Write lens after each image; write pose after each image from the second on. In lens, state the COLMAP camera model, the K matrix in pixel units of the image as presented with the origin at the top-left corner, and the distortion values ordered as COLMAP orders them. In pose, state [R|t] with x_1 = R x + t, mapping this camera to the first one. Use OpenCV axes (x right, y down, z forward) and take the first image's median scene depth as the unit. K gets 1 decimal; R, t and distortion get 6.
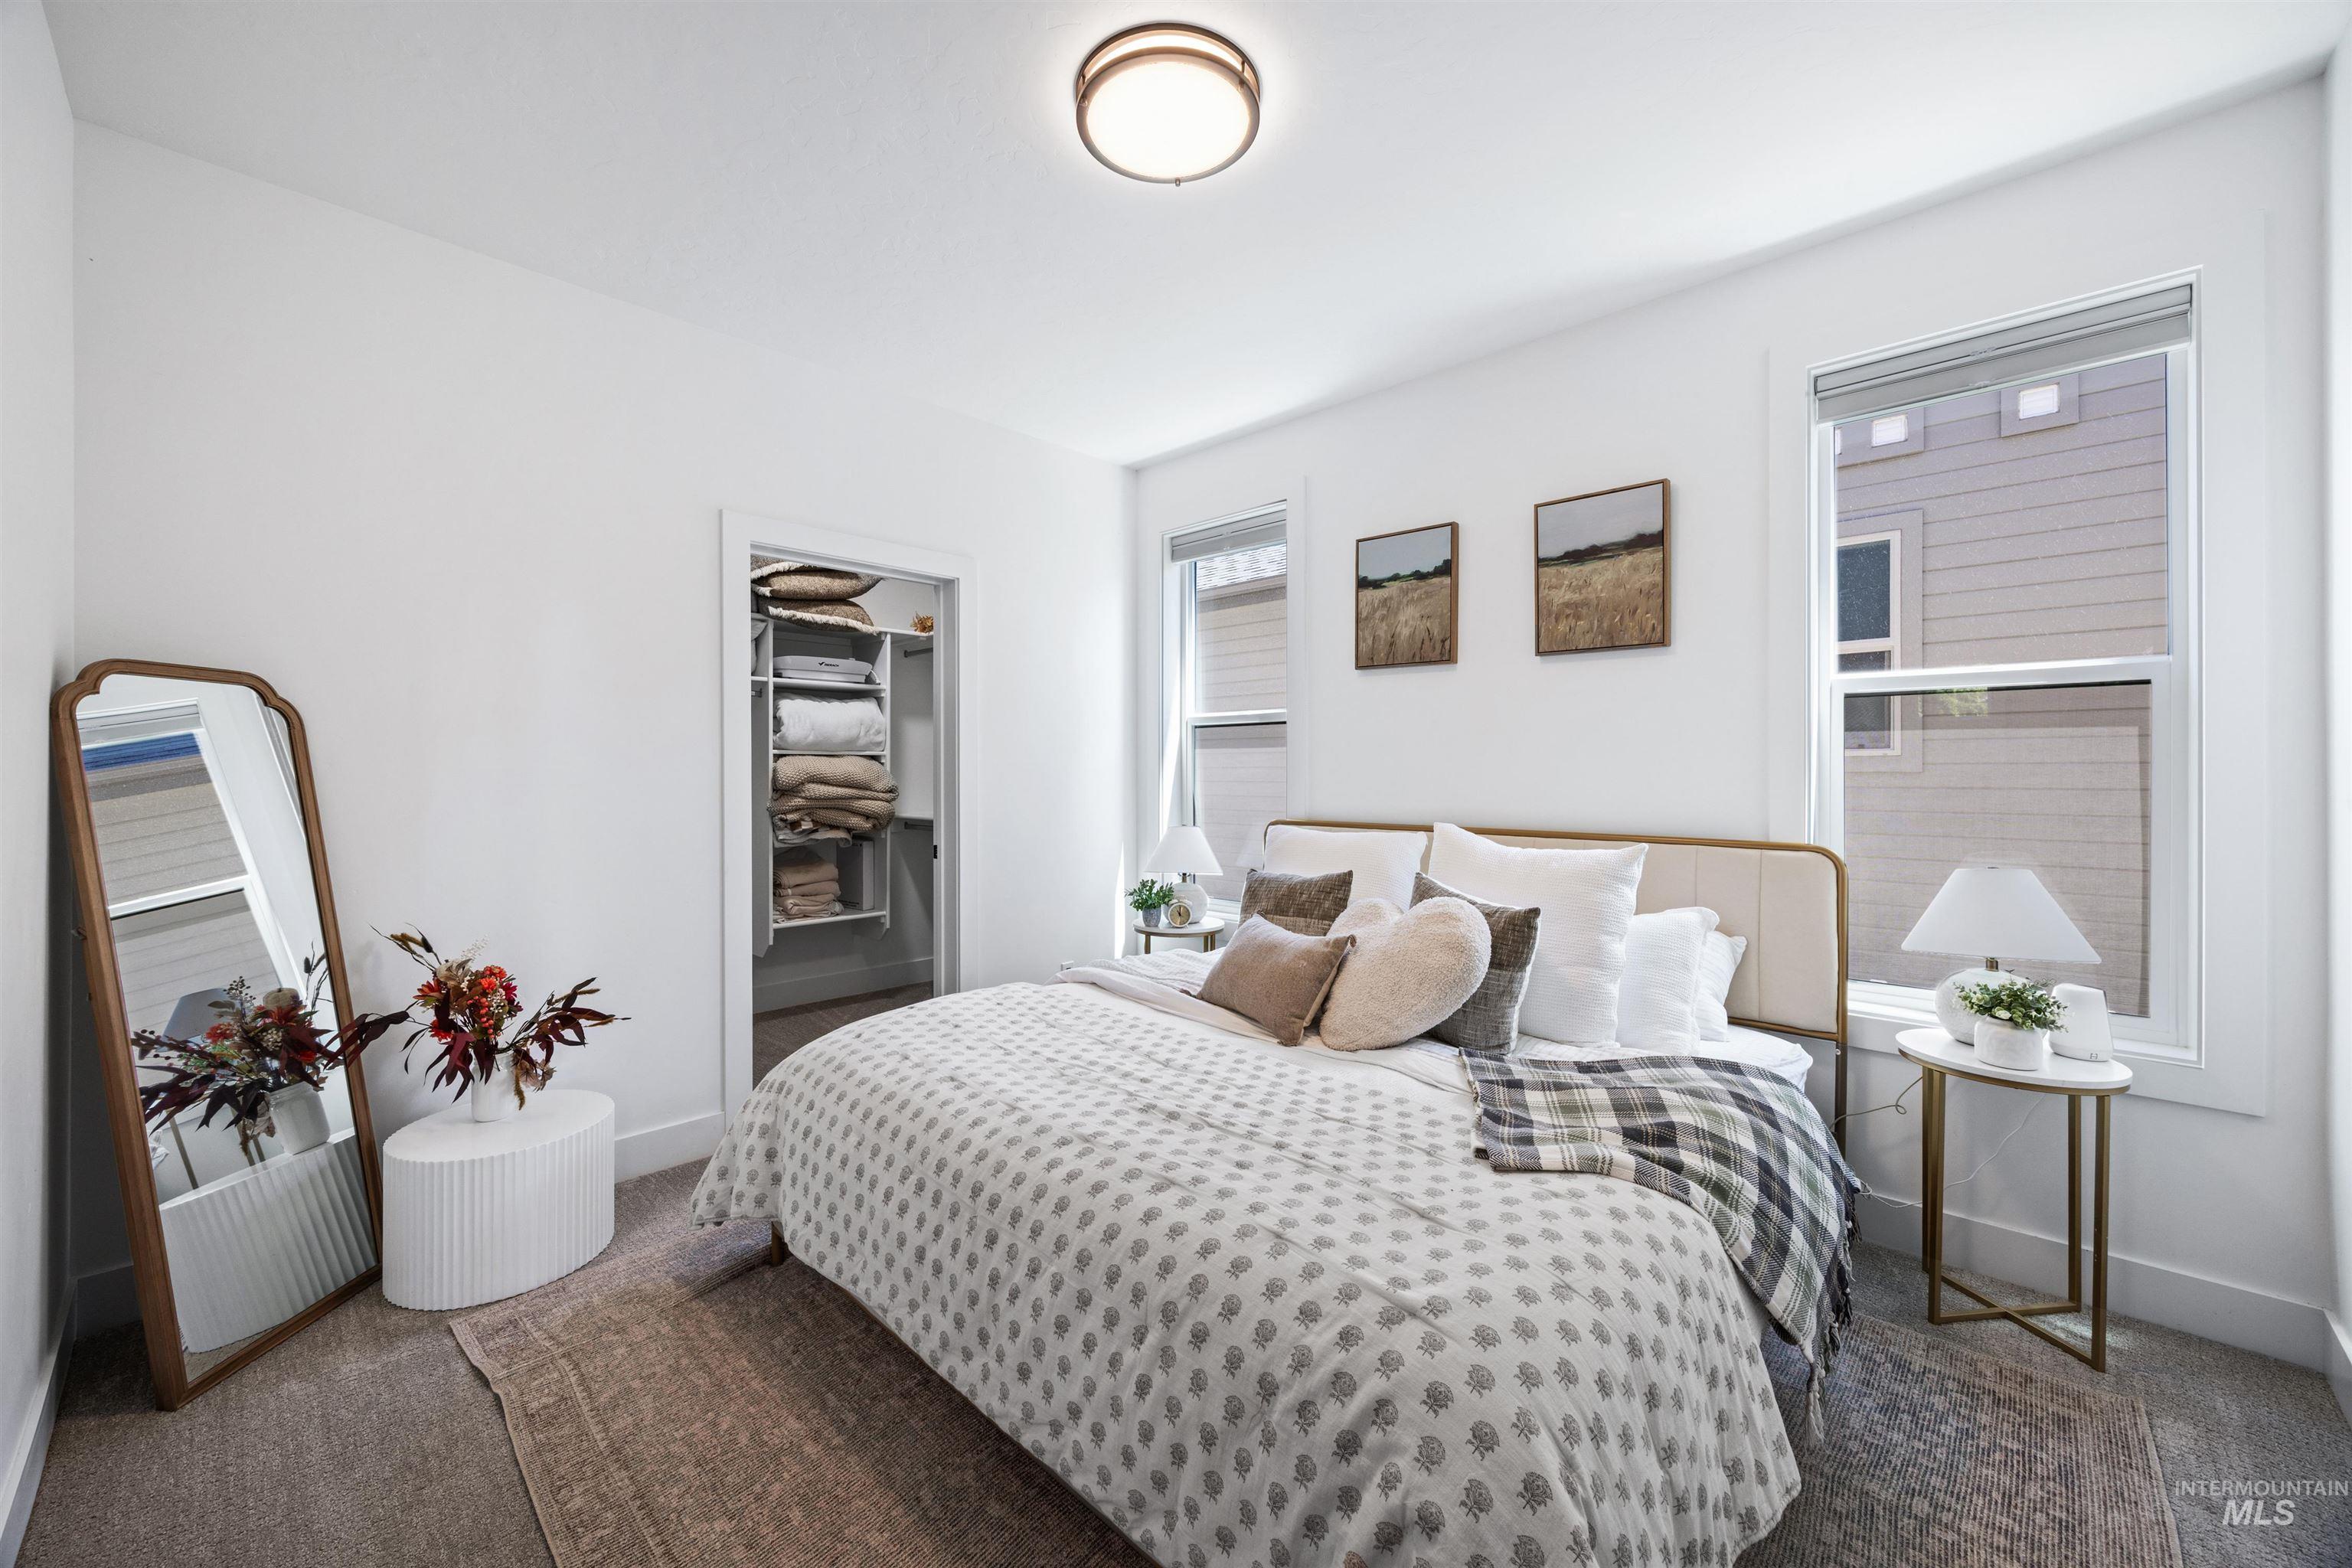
lens RADIAL K [[895.1, 0, 1172.3], [0, 895.1, 778.5], [0, 0, 1]] dist [0.000697, 0.000188]
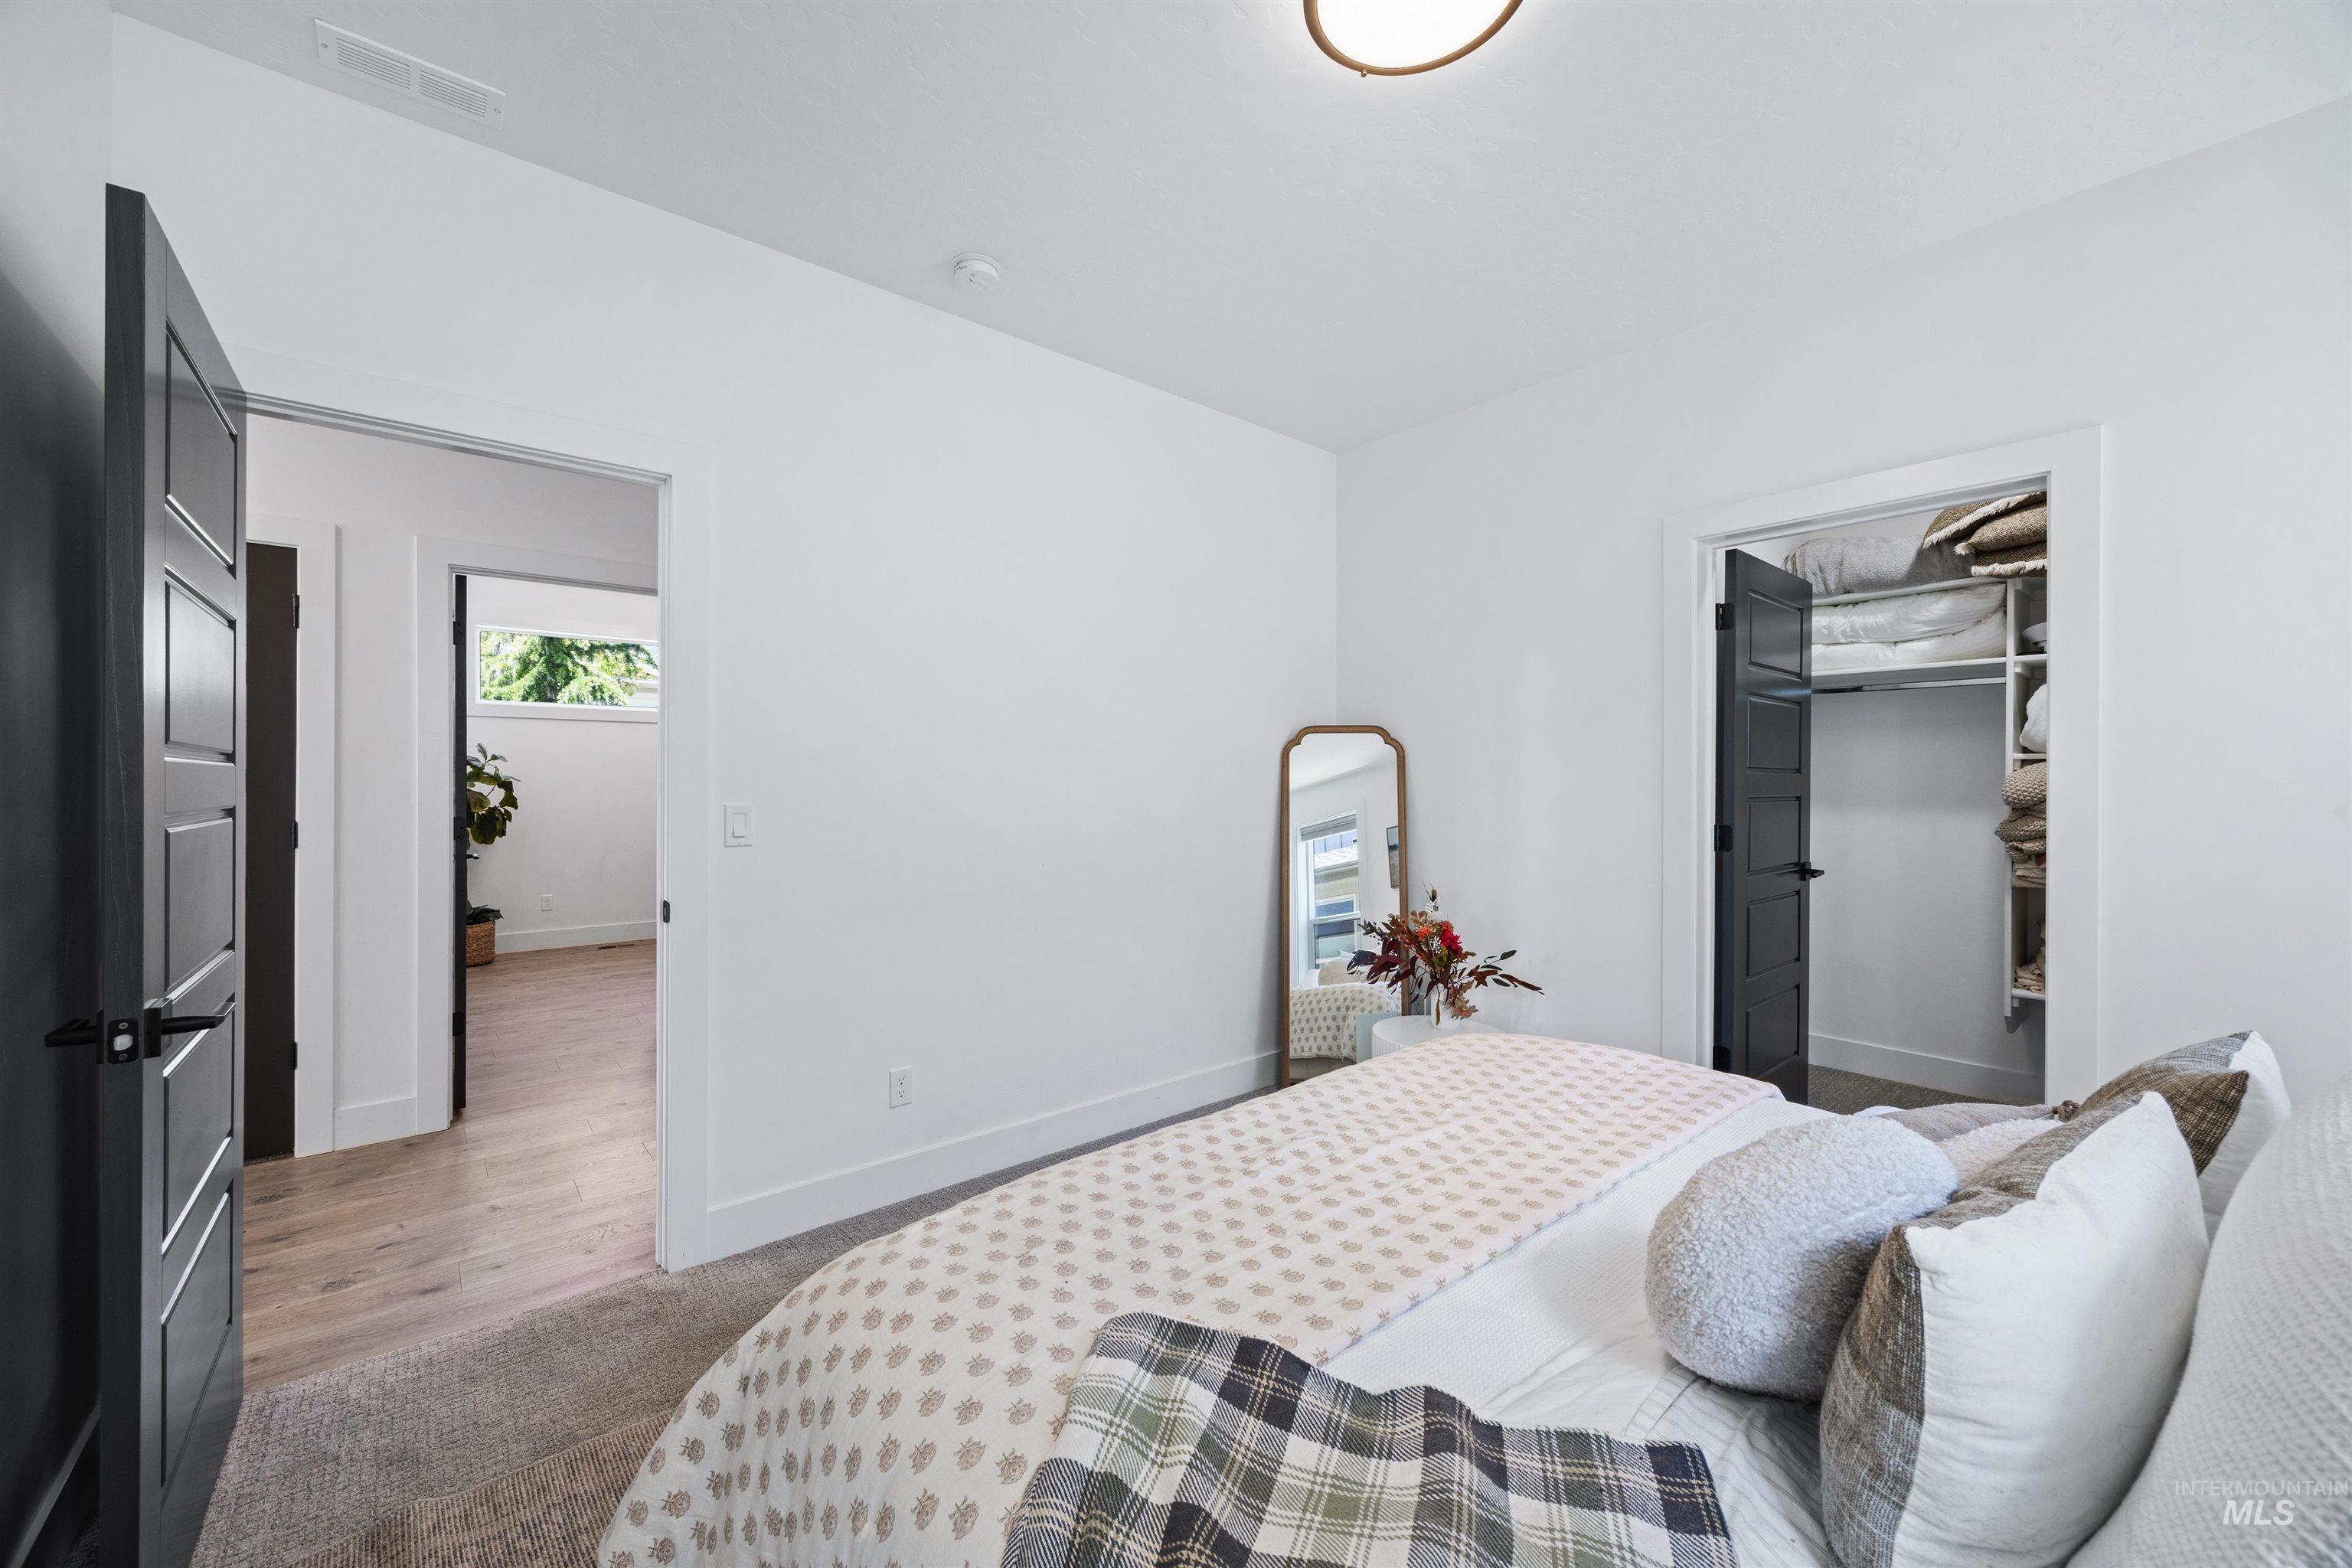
lens RADIAL K [[895.1, 0, 1172.3], [0, 895.1, 778.5], [0, 0, 1]] dist [0.000697, 0.000188]
pose [[-0.107112, 0.001623, -0.994246, 0.763223], [-0.005974, 0.999980, 0.002276, -0.015570], [0.994229, 0.006184, -0.107101, 0.788992]]
